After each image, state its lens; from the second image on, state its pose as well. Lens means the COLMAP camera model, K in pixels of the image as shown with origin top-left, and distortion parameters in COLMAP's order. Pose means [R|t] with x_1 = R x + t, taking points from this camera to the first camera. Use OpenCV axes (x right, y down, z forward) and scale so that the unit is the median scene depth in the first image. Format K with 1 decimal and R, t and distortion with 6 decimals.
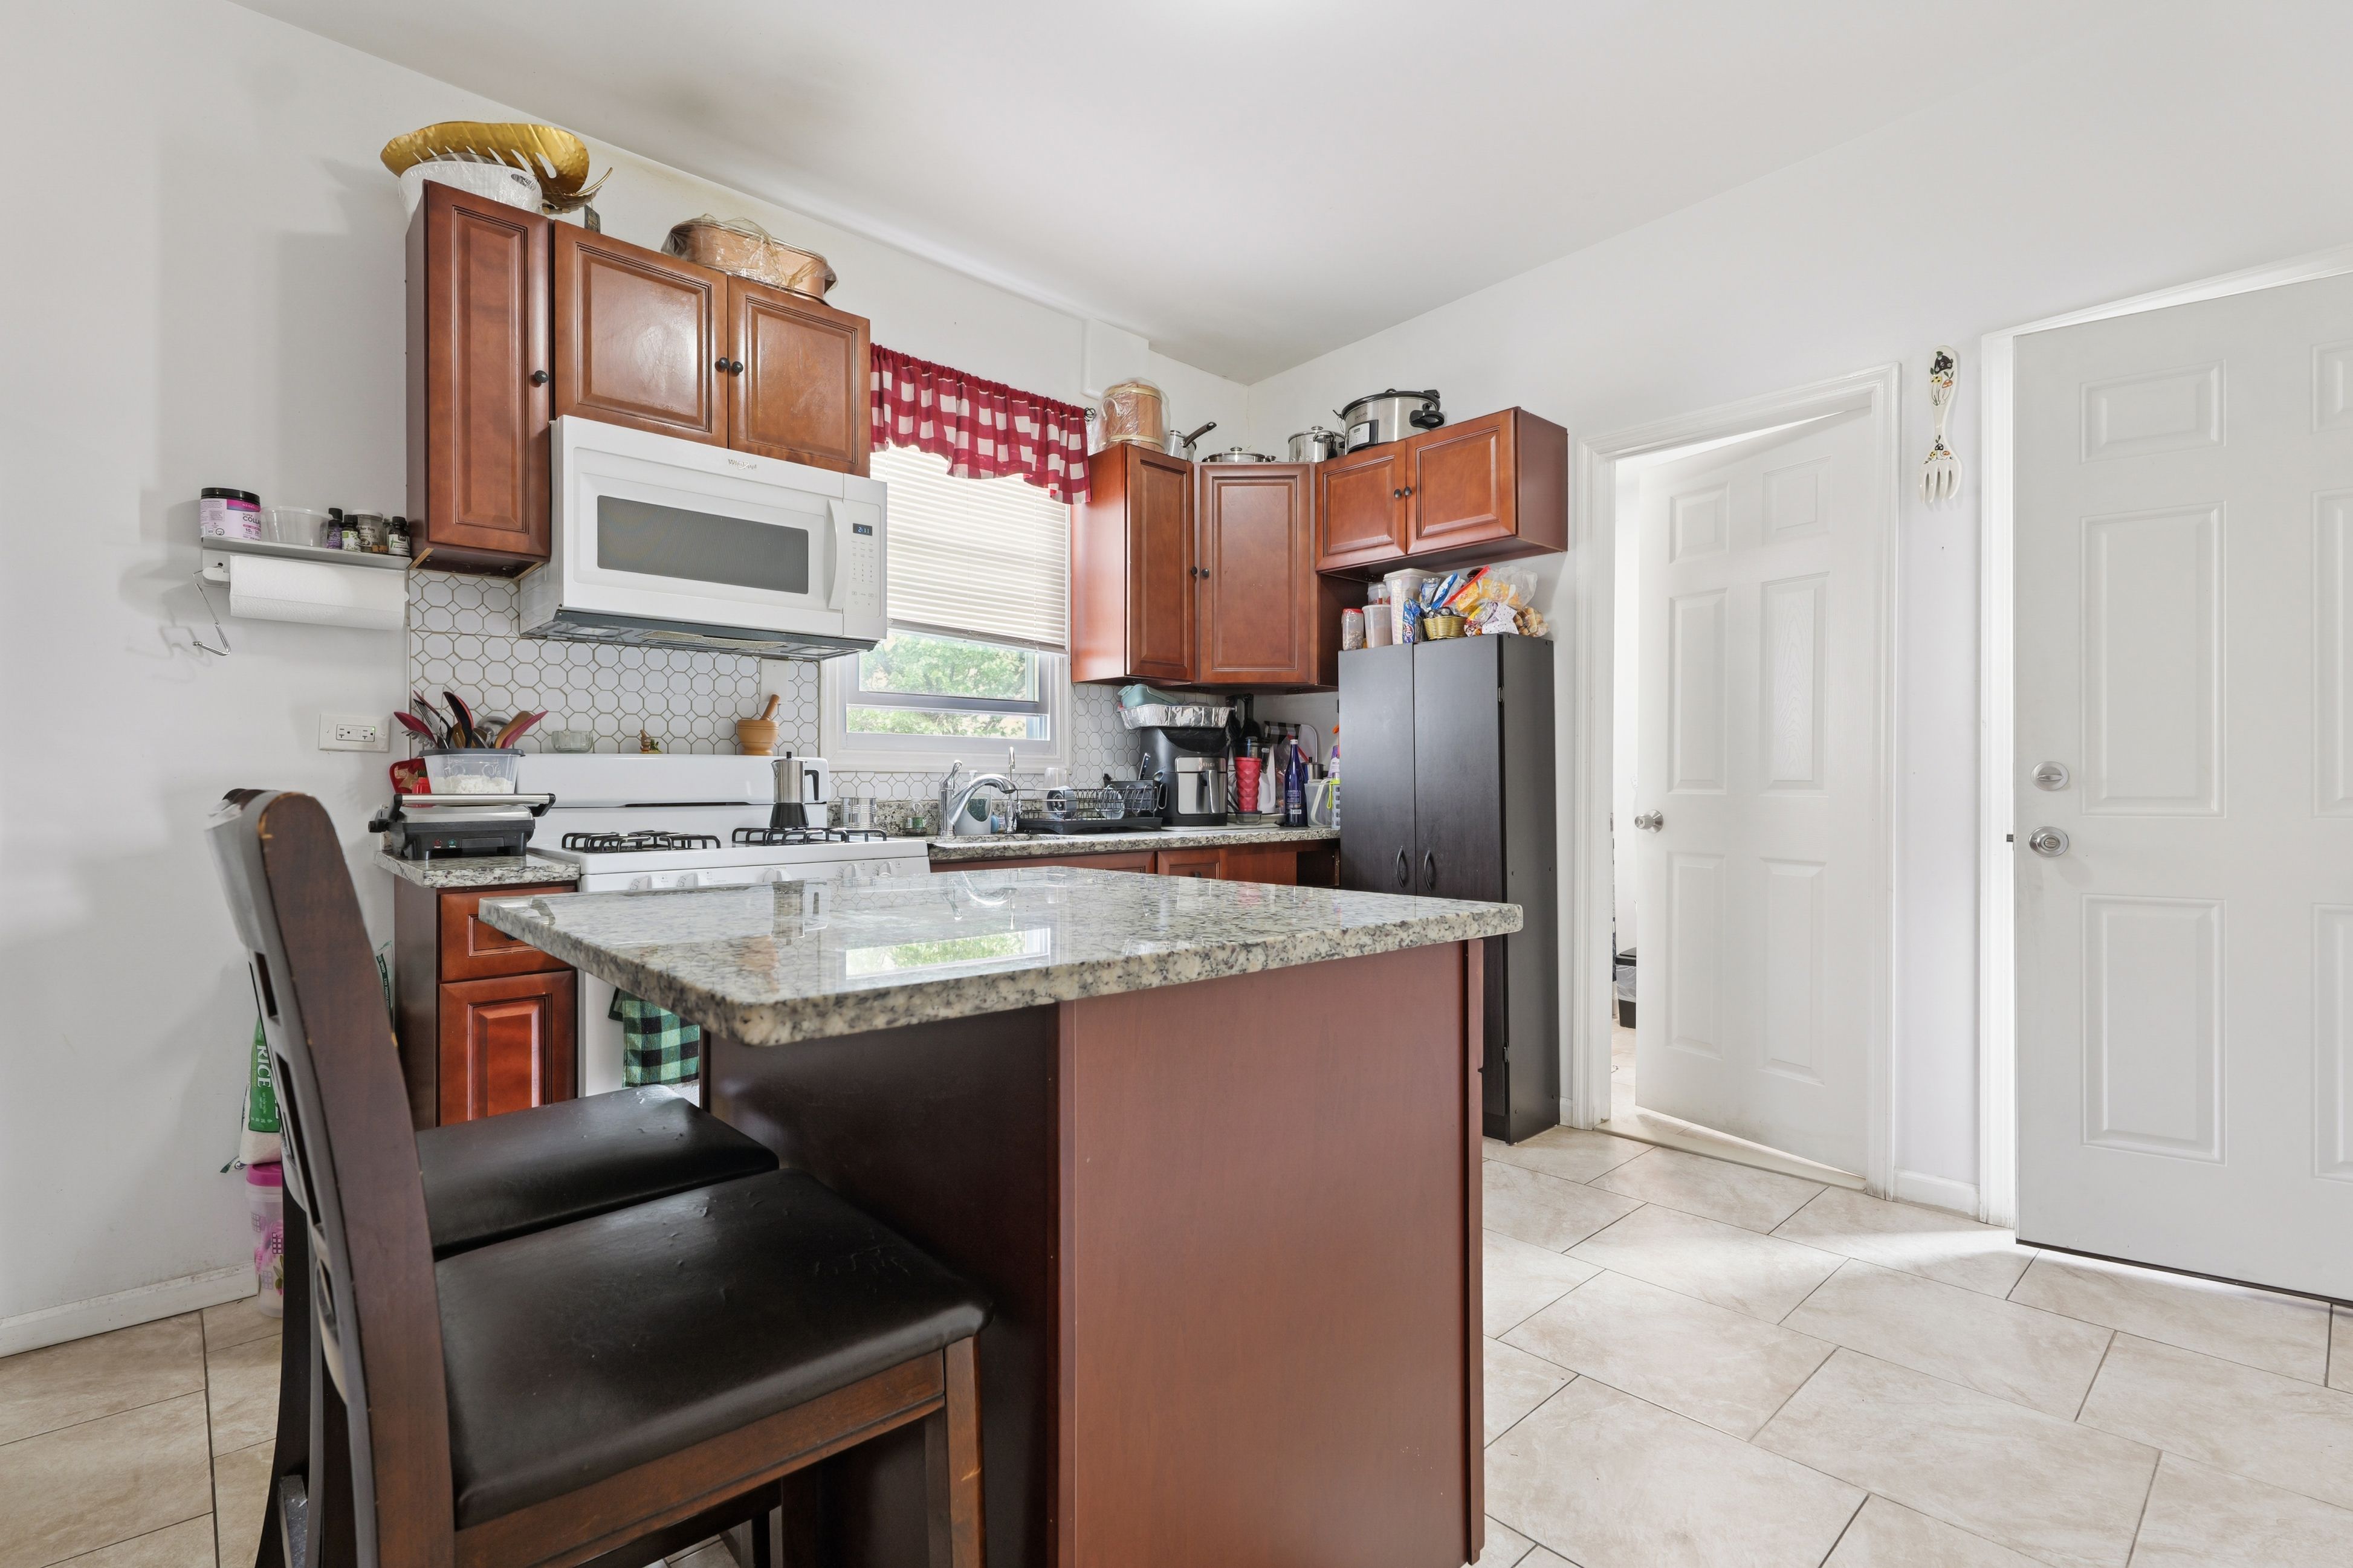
lens RADIAL K [[1098.4, 0, 1164.4], [0, 1098.4, 789.8], [0, 0, 1]] dist [0.005895, -0.003237]
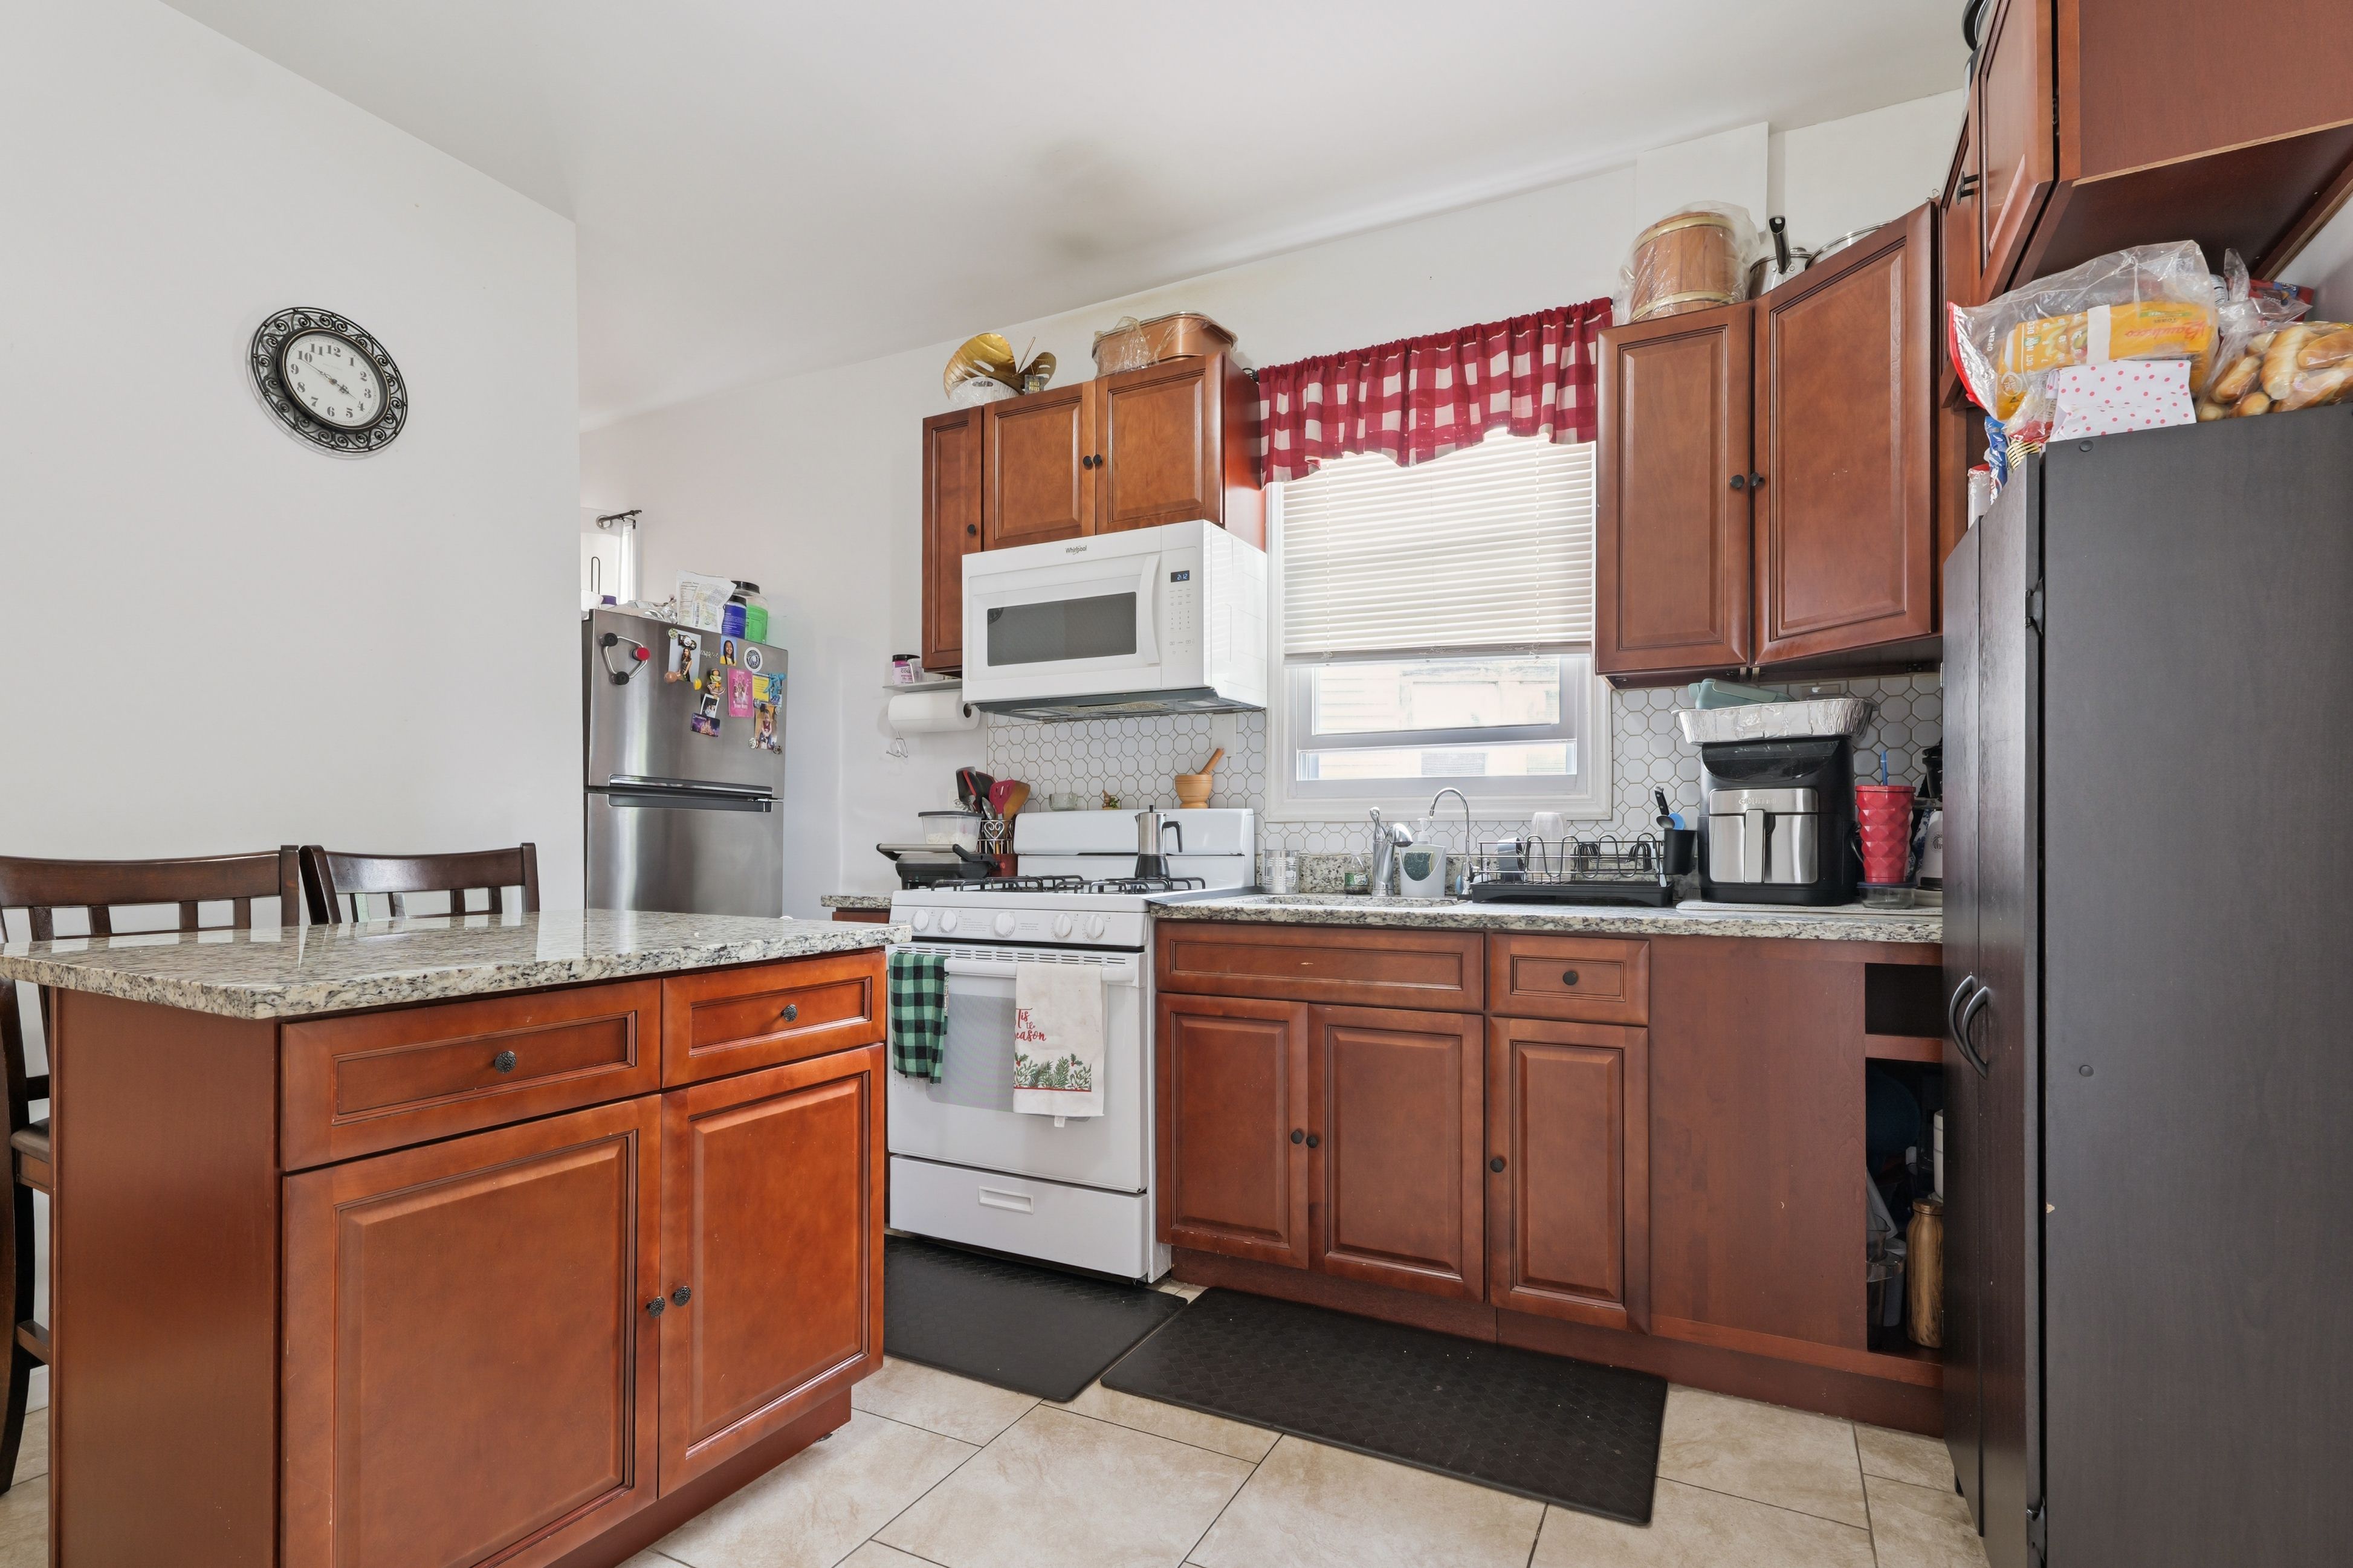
lens RADIAL K [[1098.4, 0, 1157.7], [0, 1098.4, 836.1], [0, 0, 1]] dist [0.005895, -0.003237]
pose [[0.343786, 0.000467, -0.939048, 0.593481], [0.000148, 1.000000, 0.000552, -0.005352], [0.939048, -0.000328, 0.343786, 0.598769]]
